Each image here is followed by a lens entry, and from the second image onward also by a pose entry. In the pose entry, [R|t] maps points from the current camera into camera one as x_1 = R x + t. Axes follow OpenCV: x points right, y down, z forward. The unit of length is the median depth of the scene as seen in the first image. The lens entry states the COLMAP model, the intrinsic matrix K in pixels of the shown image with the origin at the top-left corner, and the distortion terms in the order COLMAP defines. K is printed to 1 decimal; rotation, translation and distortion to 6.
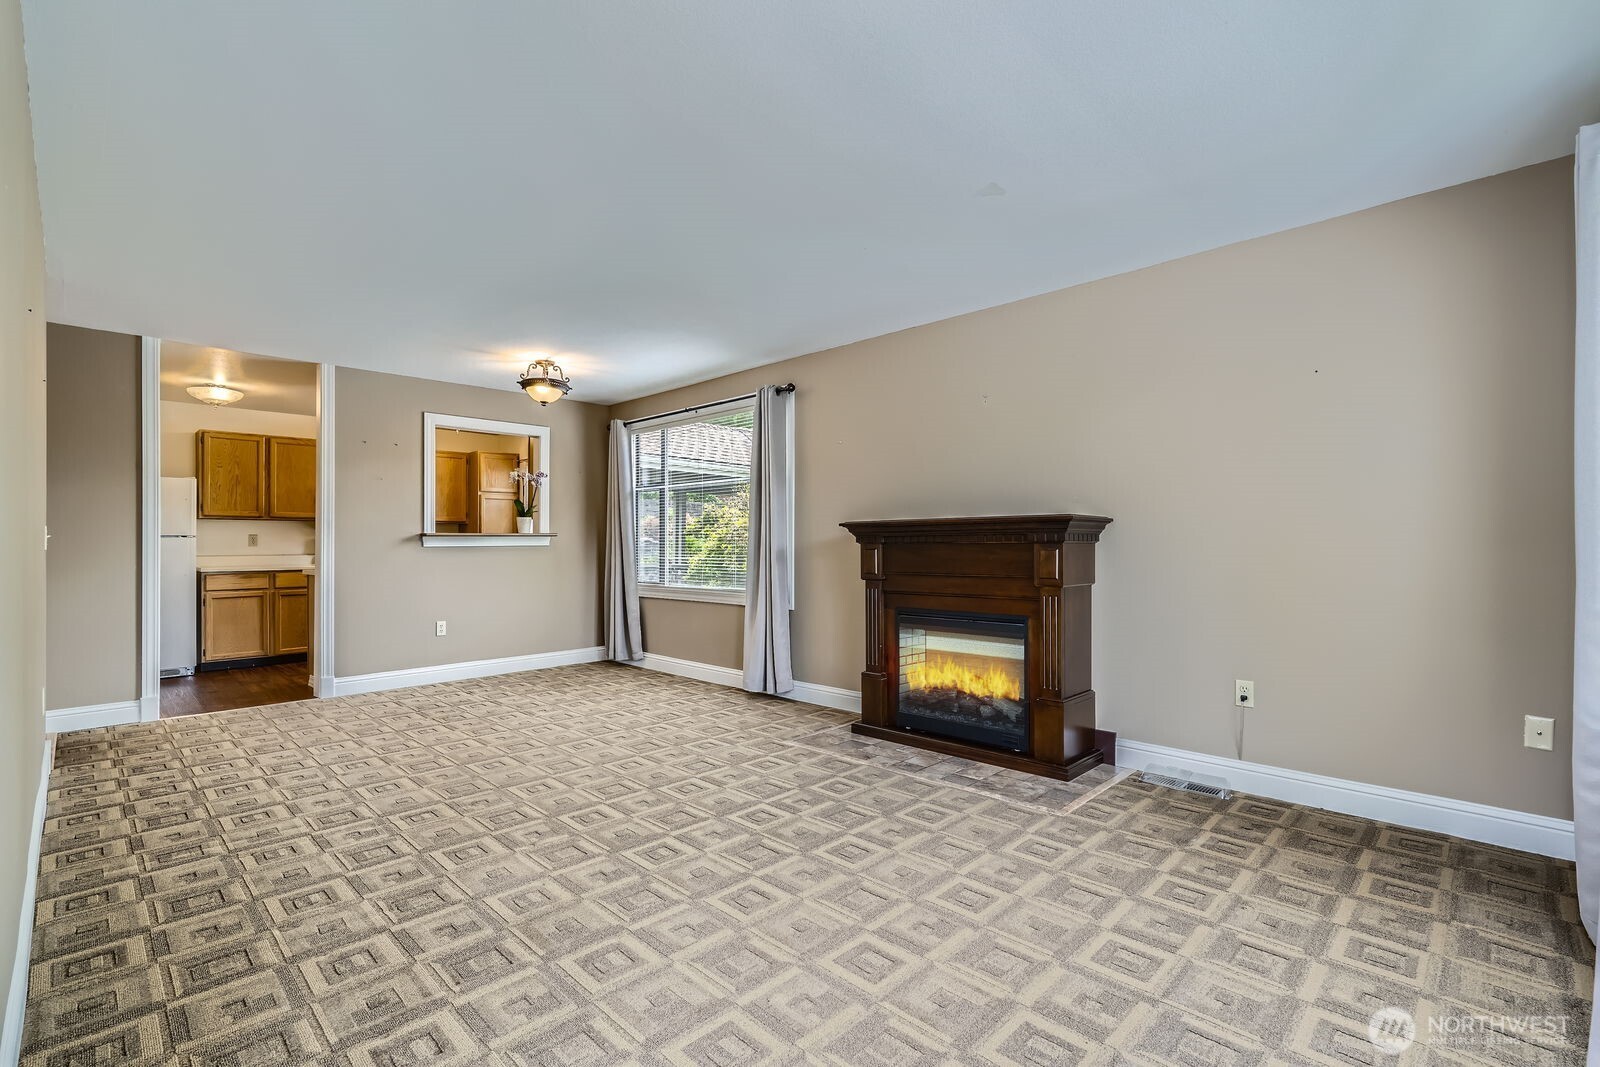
lens RADIAL K [[703.7, 0, 799.6], [0, 703.7, 542.8], [0, 0, 1]] dist [-0.003003, -0.000192]
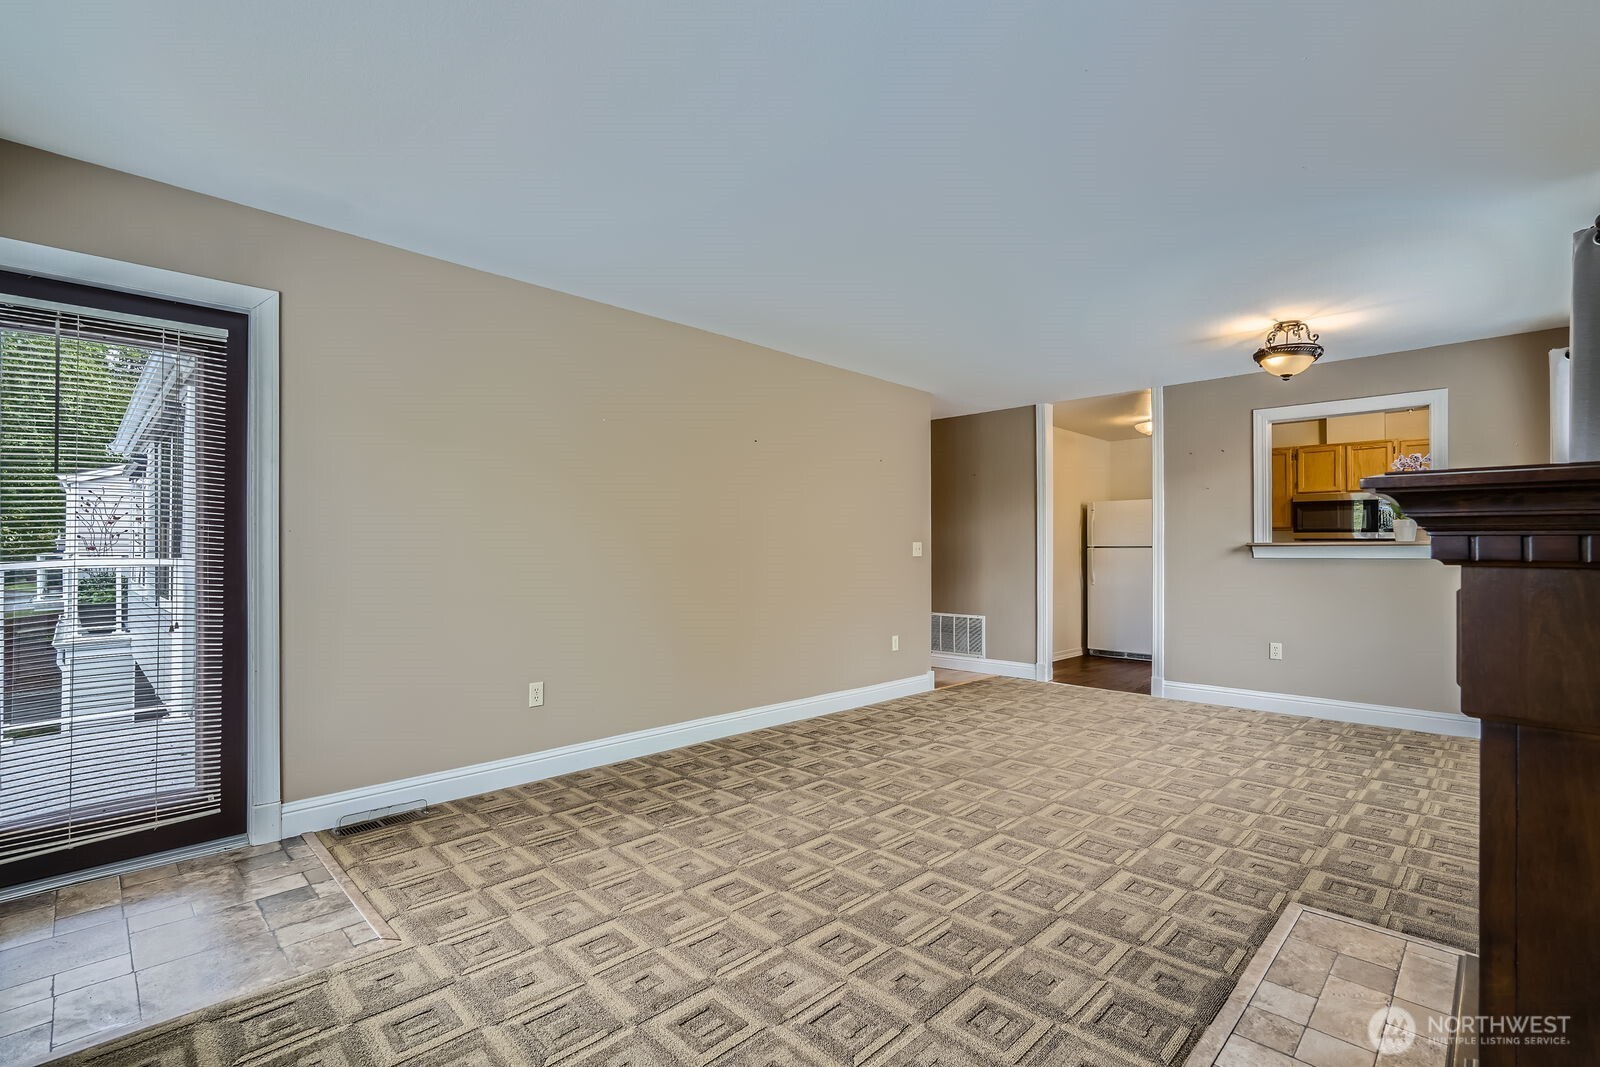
lens RADIAL K [[703.7, 0, 799.6], [0, 703.7, 542.8], [0, 0, 1]] dist [-0.003003, -0.000192]
pose [[0.030707, -0.008843, -0.999489, 0.460995], [-0.001982, 0.999958, -0.008908, -0.006094], [0.999526, 0.002254, 0.030689, 0.489075]]
